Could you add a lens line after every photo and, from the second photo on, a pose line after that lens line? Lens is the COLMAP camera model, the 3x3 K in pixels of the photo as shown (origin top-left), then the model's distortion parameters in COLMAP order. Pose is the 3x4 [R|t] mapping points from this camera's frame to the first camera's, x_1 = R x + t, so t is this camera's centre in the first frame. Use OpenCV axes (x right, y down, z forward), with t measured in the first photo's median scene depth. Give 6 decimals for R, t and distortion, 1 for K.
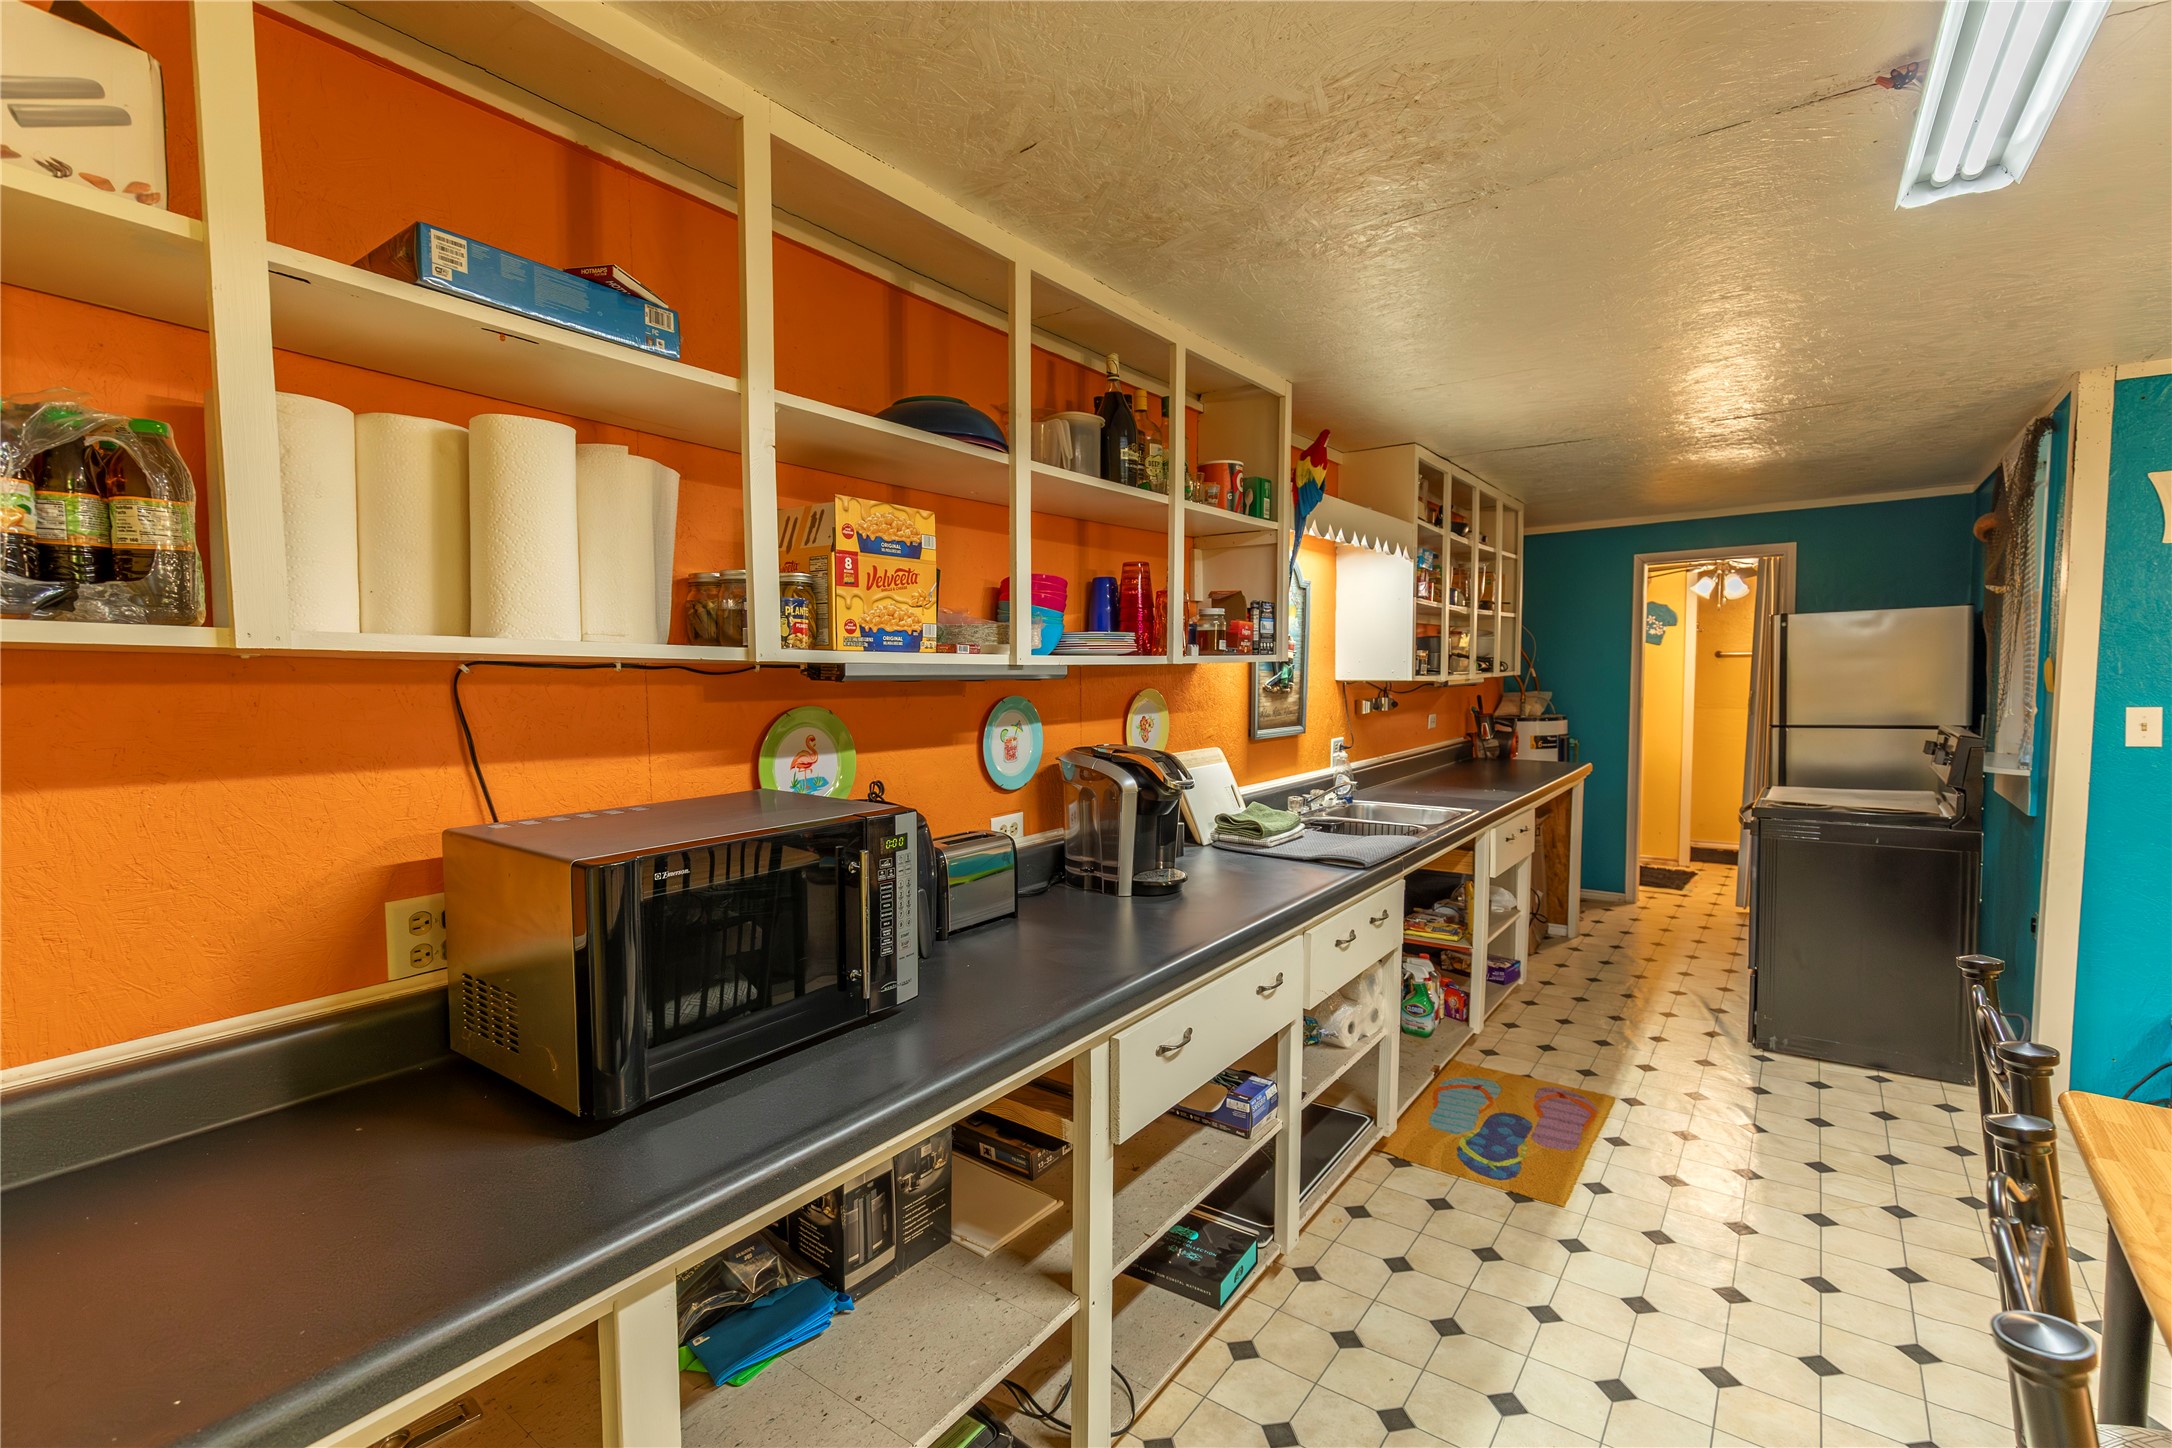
lens RADIAL K [[983.7, 0, 1090.6], [0, 983.7, 727.9], [0, 0, 1]] dist [0.009635, -0.000840]
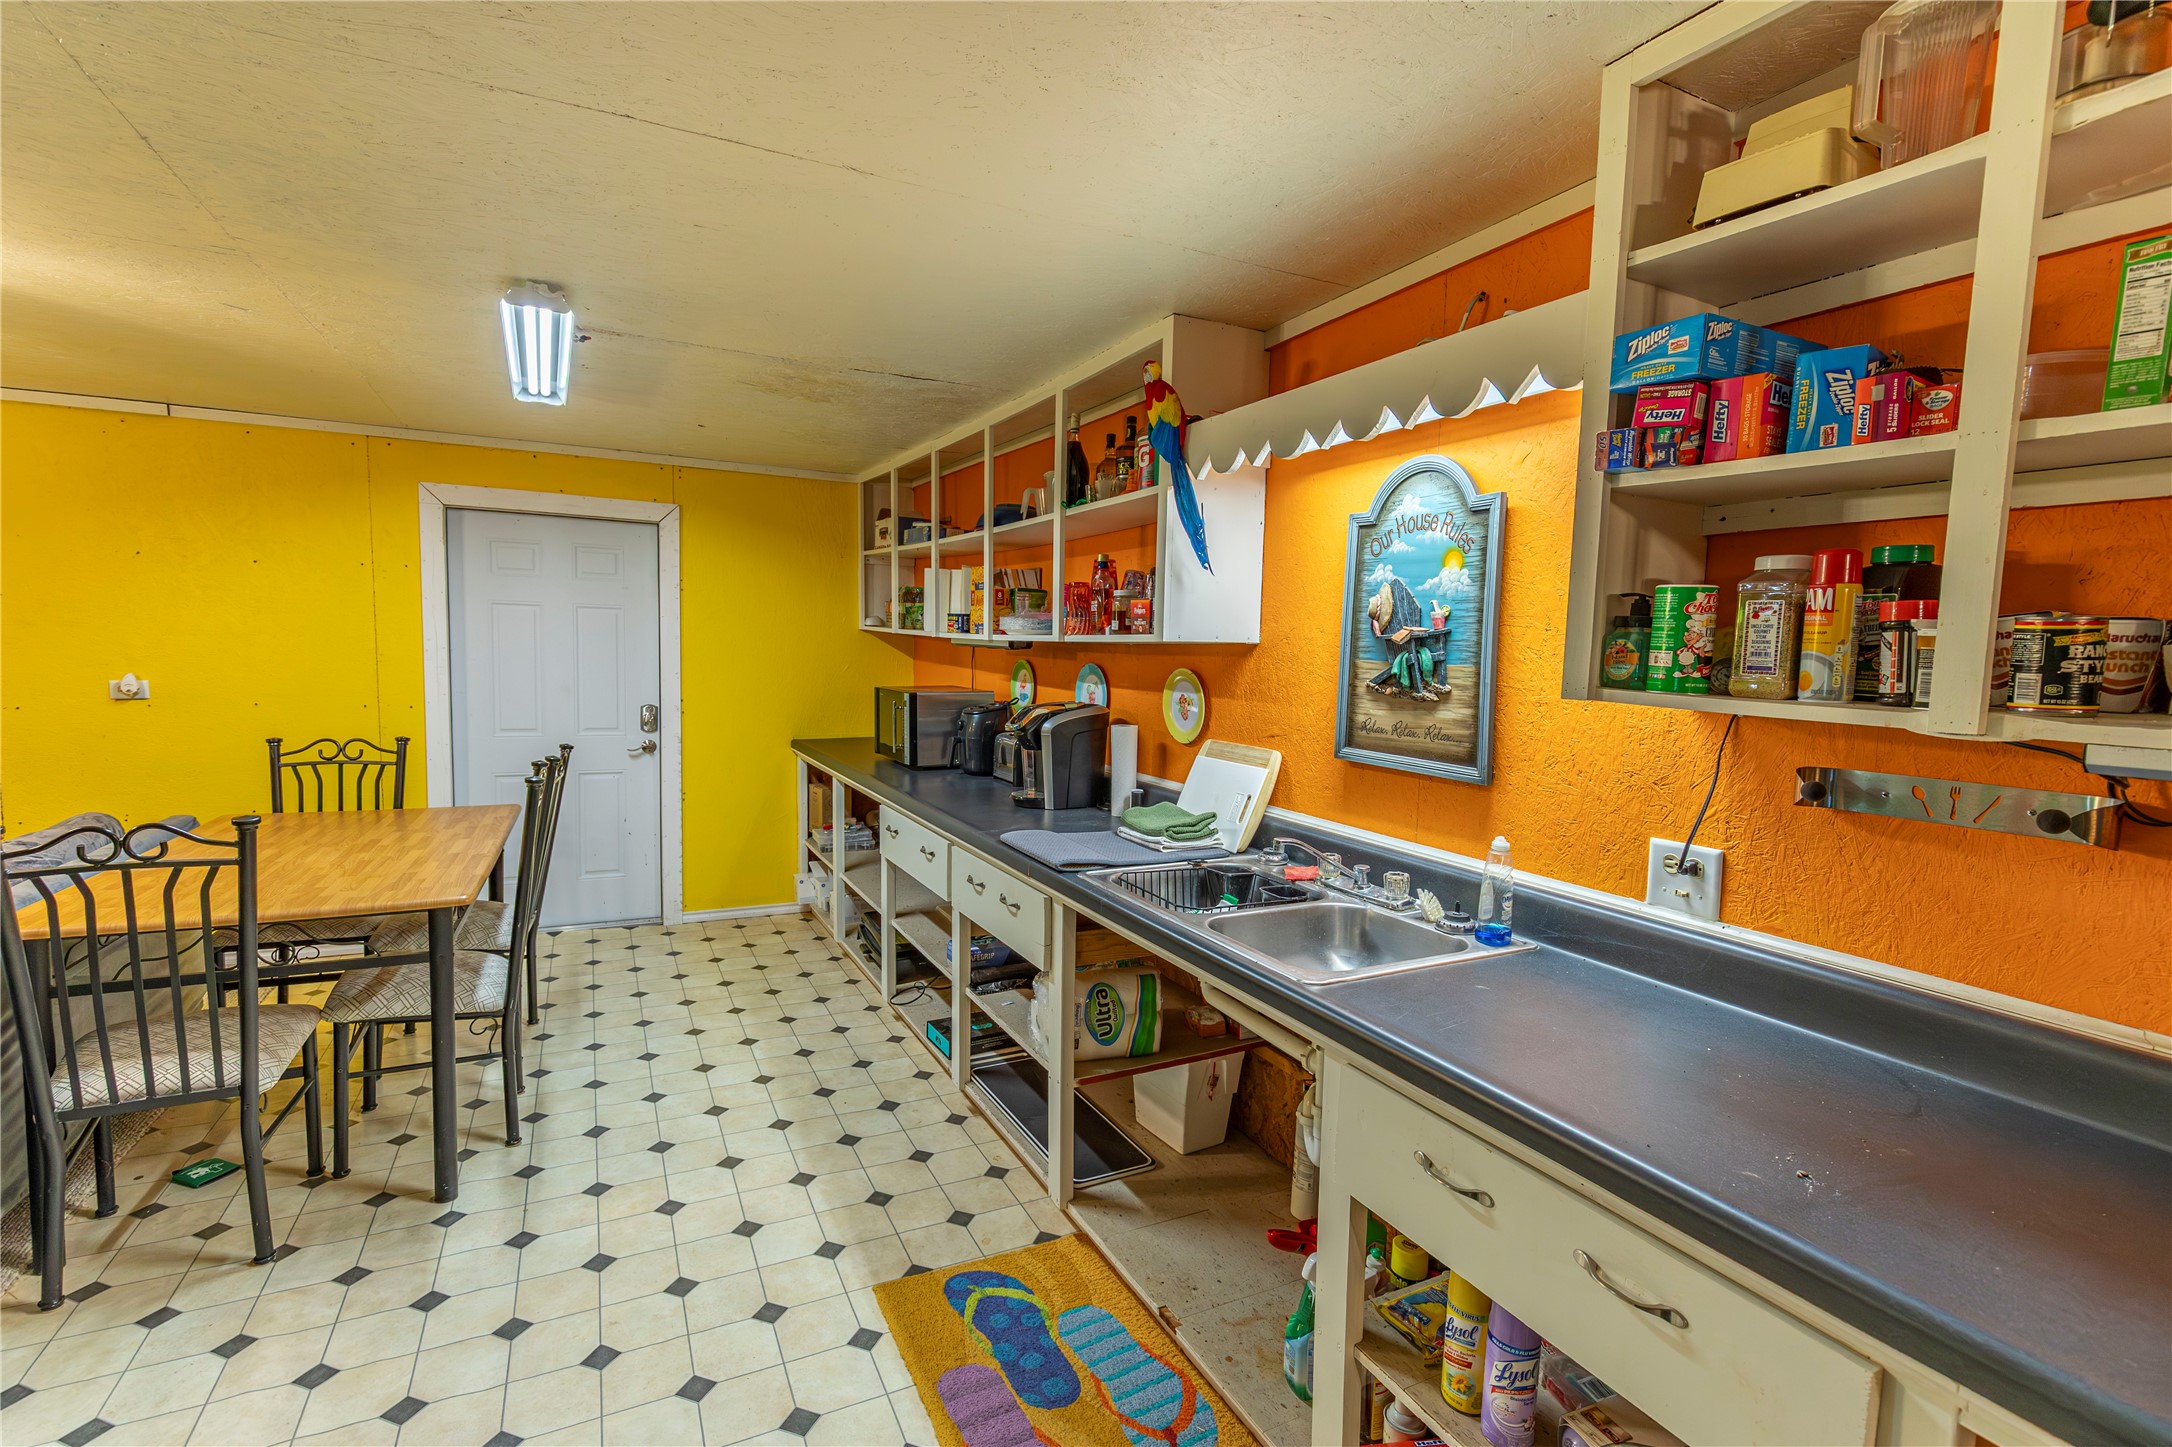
lens RADIAL K [[983.7, 0, 1067.7], [0, 983.7, 725.7], [0, 0, 1]] dist [0.009635, -0.000840]
pose [[-0.462939, 0.070399, -0.883590, 1.108640], [-0.079766, 0.989488, 0.120628, -0.101587], [0.882794, 0.126324, -0.452457, 1.464491]]
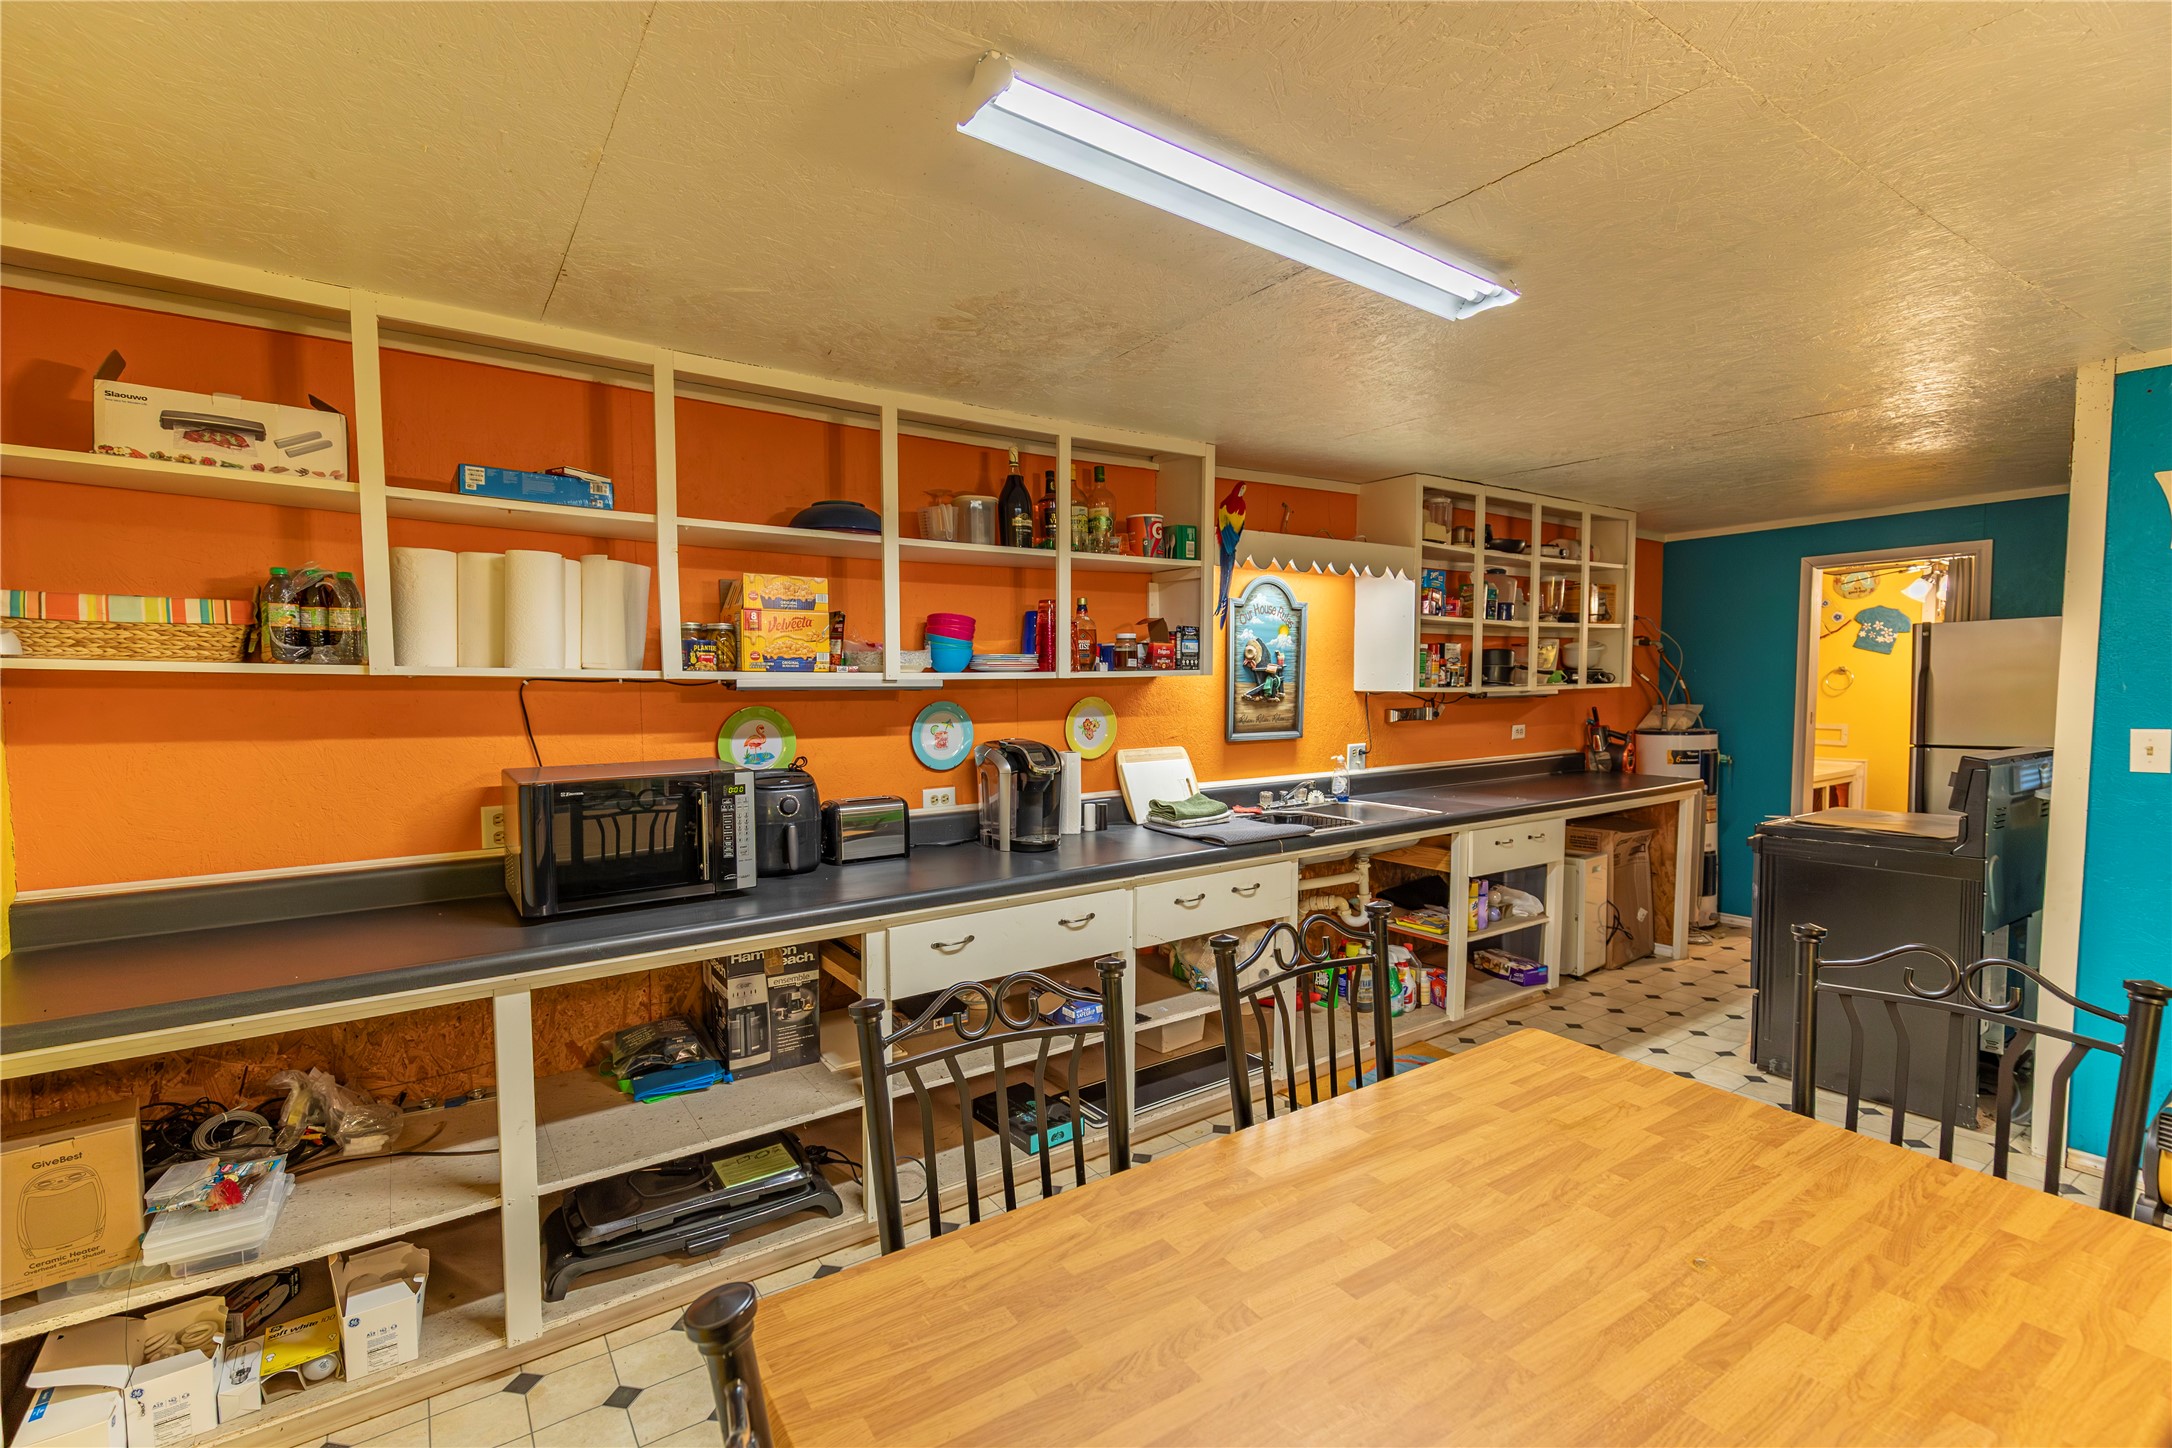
lens RADIAL K [[983.7, 0, 1089.3], [0, 983.7, 732.2], [0, 0, 1]] dist [0.009635, -0.000840]
pose [[0.945946, 0.022020, -0.323575, 0.496464], [-0.022439, 0.999745, 0.002436, 0.001971], [0.323546, 0.004957, 0.946200, -0.203521]]
